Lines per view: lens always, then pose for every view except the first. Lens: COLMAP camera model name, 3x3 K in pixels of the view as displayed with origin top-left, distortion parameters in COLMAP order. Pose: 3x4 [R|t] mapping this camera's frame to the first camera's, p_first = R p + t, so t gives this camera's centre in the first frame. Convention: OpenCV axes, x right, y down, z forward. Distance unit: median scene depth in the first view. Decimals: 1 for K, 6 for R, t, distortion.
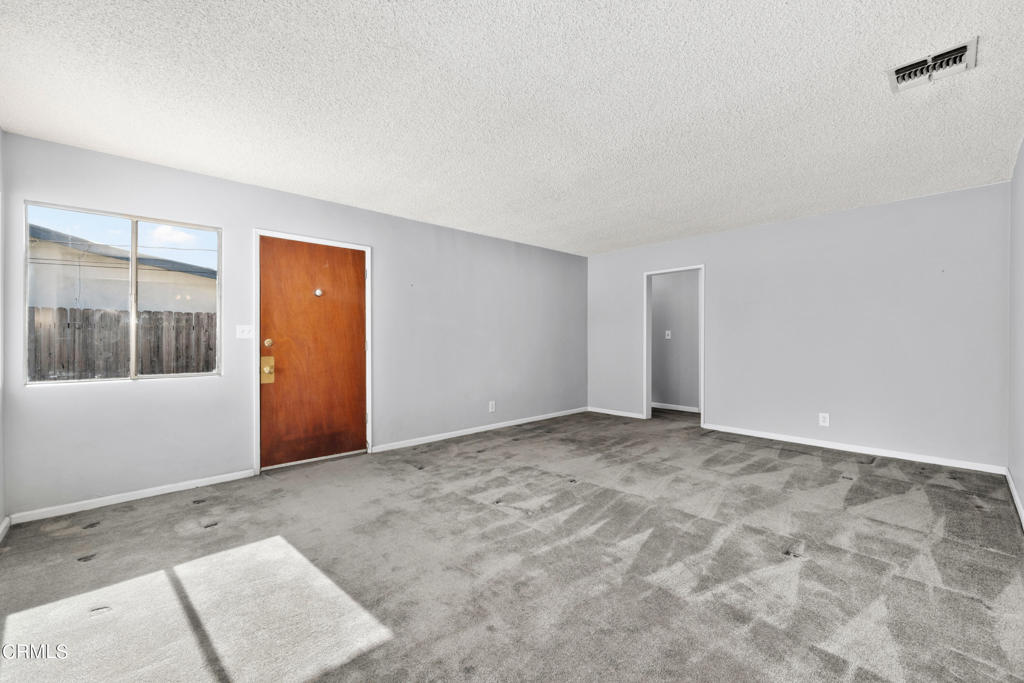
lens RADIAL K [[413.9, 0, 512.0], [0, 413.9, 341.5], [0, 0, 1]] dist [0.003174, 0.000273]
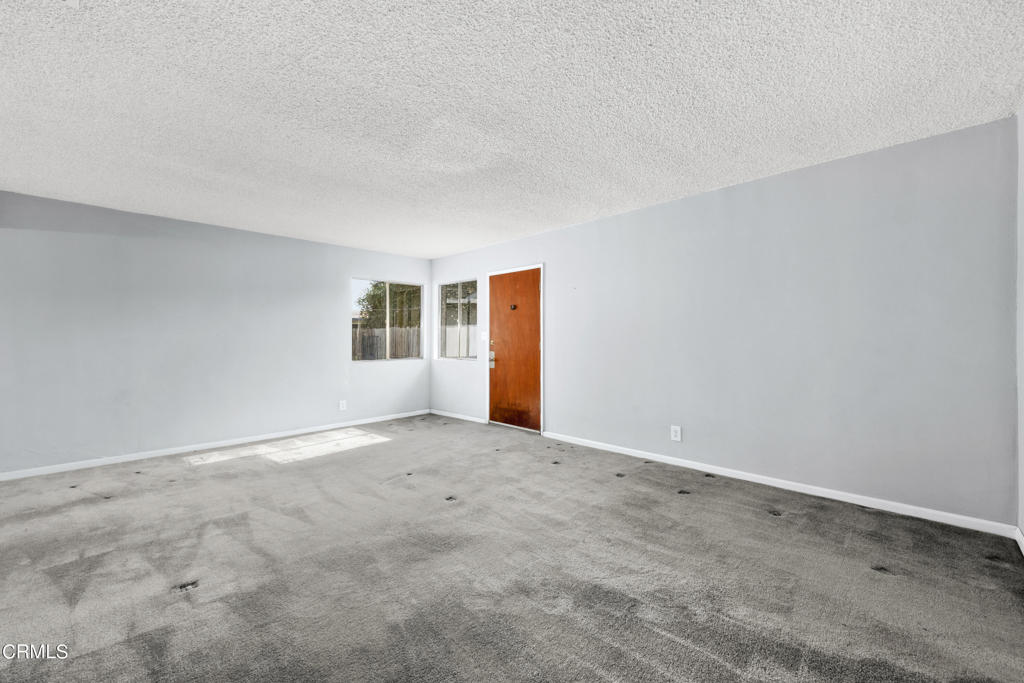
lens RADIAL K [[406.5, 0, 512.0], [0, 406.5, 341.5], [0, 0, 1]] dist [0.000207, 0.000000]
pose [[0.063610, 0.012567, -0.997896, 0.903971], [-0.003418, 0.999918, 0.012374, -0.018802], [0.997969, 0.002624, 0.063647, 0.923244]]
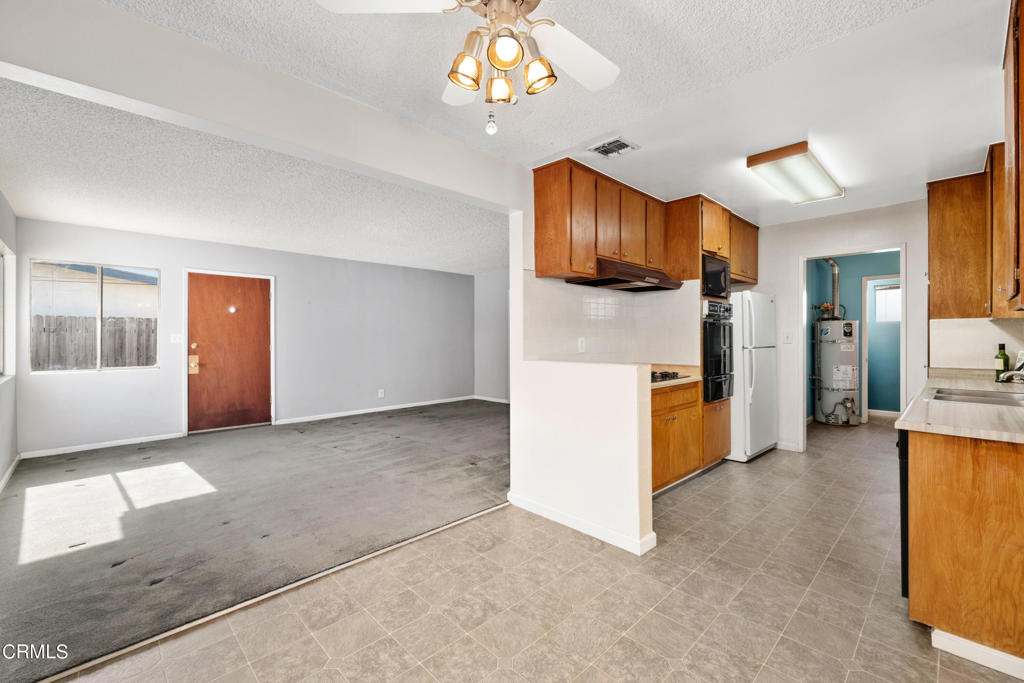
lens RADIAL K [[428.6, 0, 516.0], [0, 428.6, 336.9], [0, 0, 1]] dist [-0.000051, -0.000487]
pose [[0.999487, -0.000277, 0.032012, 0.463982], [0.000498, 0.999976, -0.006890, -0.016347], [-0.032009, 0.006903, 0.999464, -0.507617]]
